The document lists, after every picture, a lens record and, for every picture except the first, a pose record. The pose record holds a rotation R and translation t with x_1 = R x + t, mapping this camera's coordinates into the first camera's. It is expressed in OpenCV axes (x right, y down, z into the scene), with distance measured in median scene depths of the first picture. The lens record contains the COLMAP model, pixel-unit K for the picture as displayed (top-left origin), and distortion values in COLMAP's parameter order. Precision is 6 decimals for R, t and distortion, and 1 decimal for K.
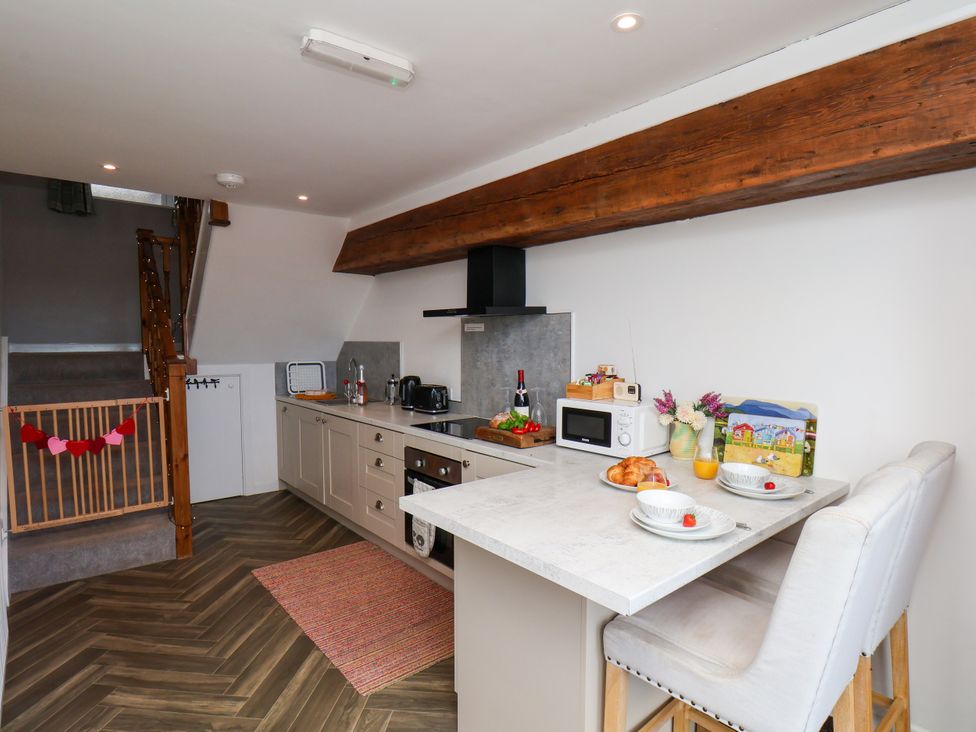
lens RADIAL K [[538.8, 0, 486.4], [0, 538.8, 377.0], [0, 0, 1]] dist [0.003237, -0.017798]
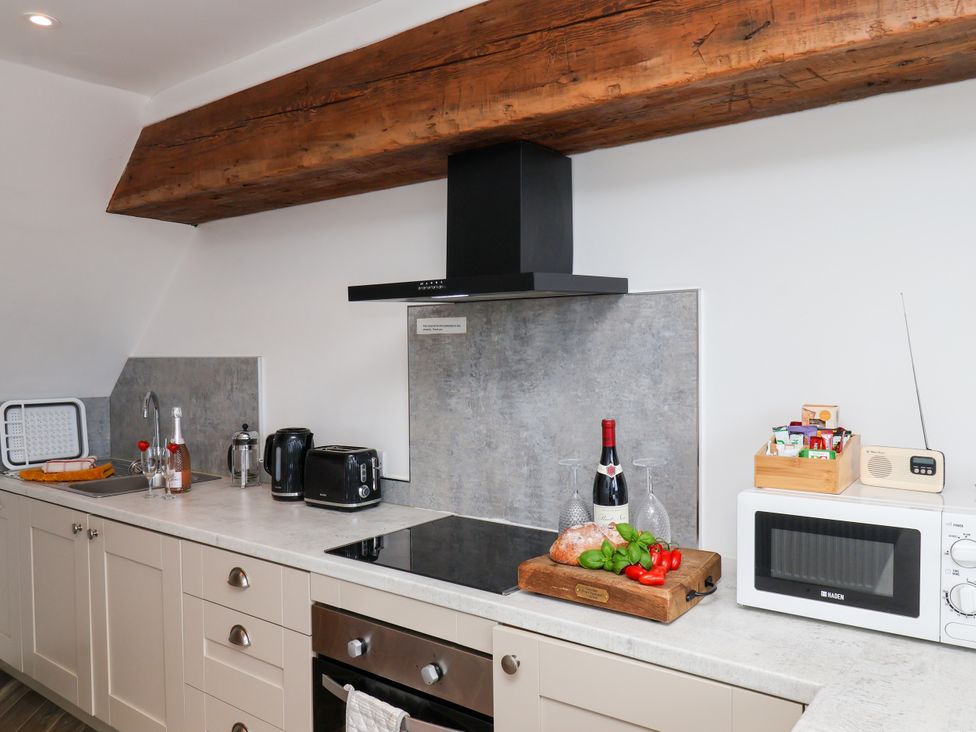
lens RADIAL K [[749.5, 0, 488.4], [0, 749.5, 375.5], [0, 0, 1]] dist [0.007344, 0.005034]
pose [[0.974898, -0.017652, 0.221950, -0.140280], [0.025793, 0.999095, -0.033832, -0.026219], [-0.221152, 0.038708, 0.974471, 0.373281]]
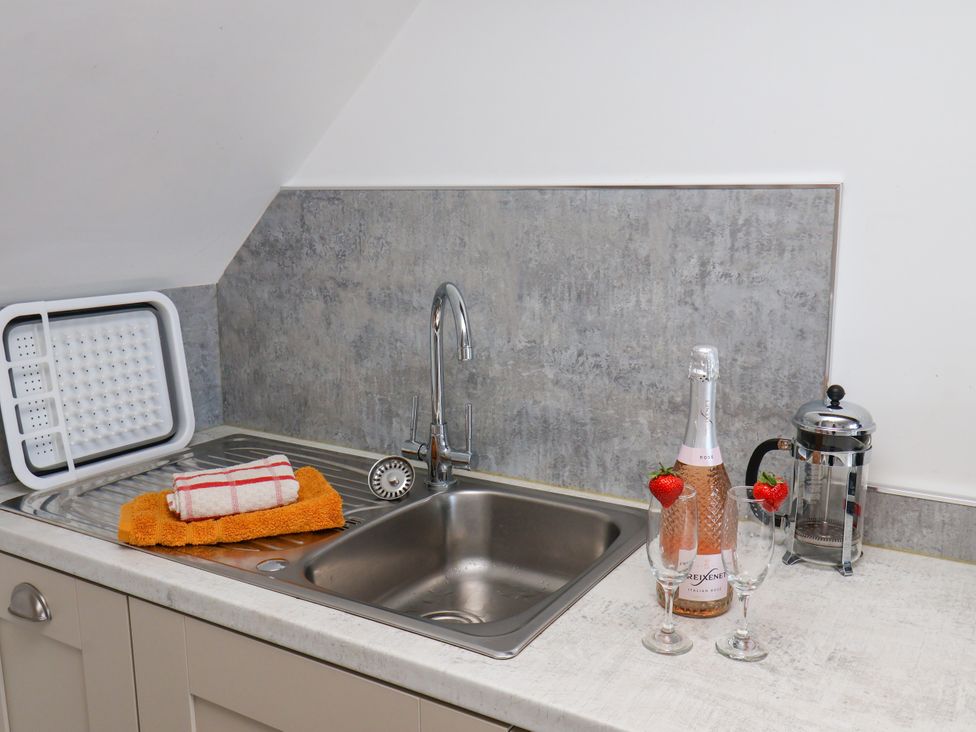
lens RADIAL K [[836.6, 0, 496.0], [0, 836.6, 371.9], [0, 0, 1]] dist [0.017853, -0.009496]
pose [[0.935645, -0.067428, 0.346442, -0.464261], [0.021827, 0.990757, 0.133880, -0.059241], [-0.352267, -0.117702, 0.928469, 1.034232]]
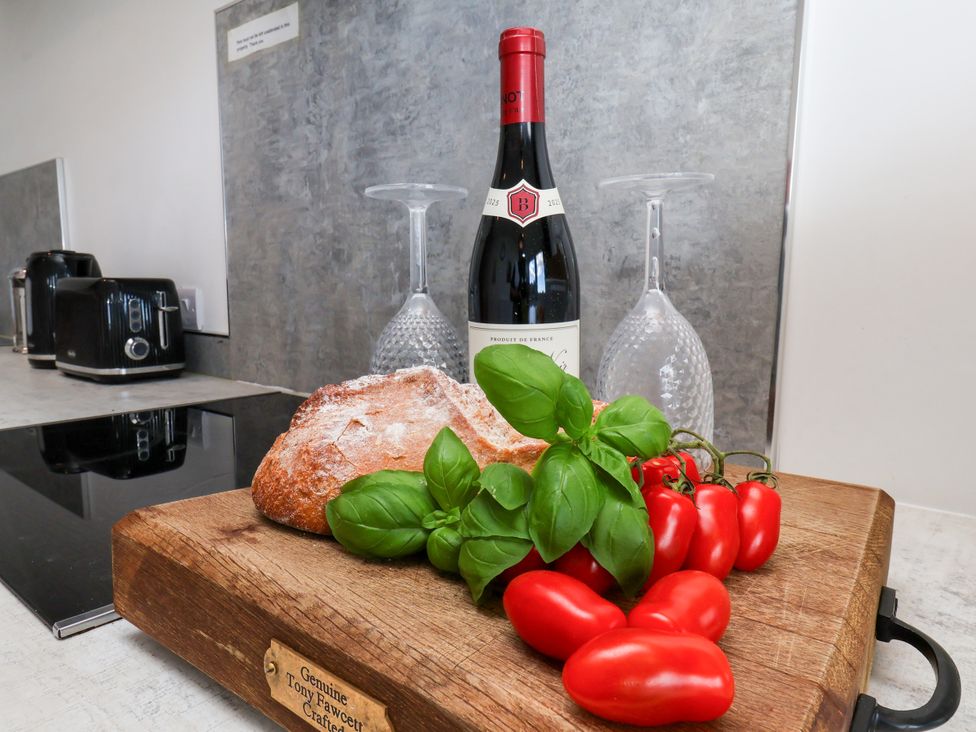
lens RADIAL K [[642.6, 0, 494.2], [0, 642.6, 367.7], [0, 0, 1]] dist [0.022987, -0.000841]
pose [[0.979717, -0.015184, 0.199809, 0.022599], [0.003306, 0.998214, 0.059647, 0.048679], [-0.200358, -0.057777, 0.978018, 0.730709]]
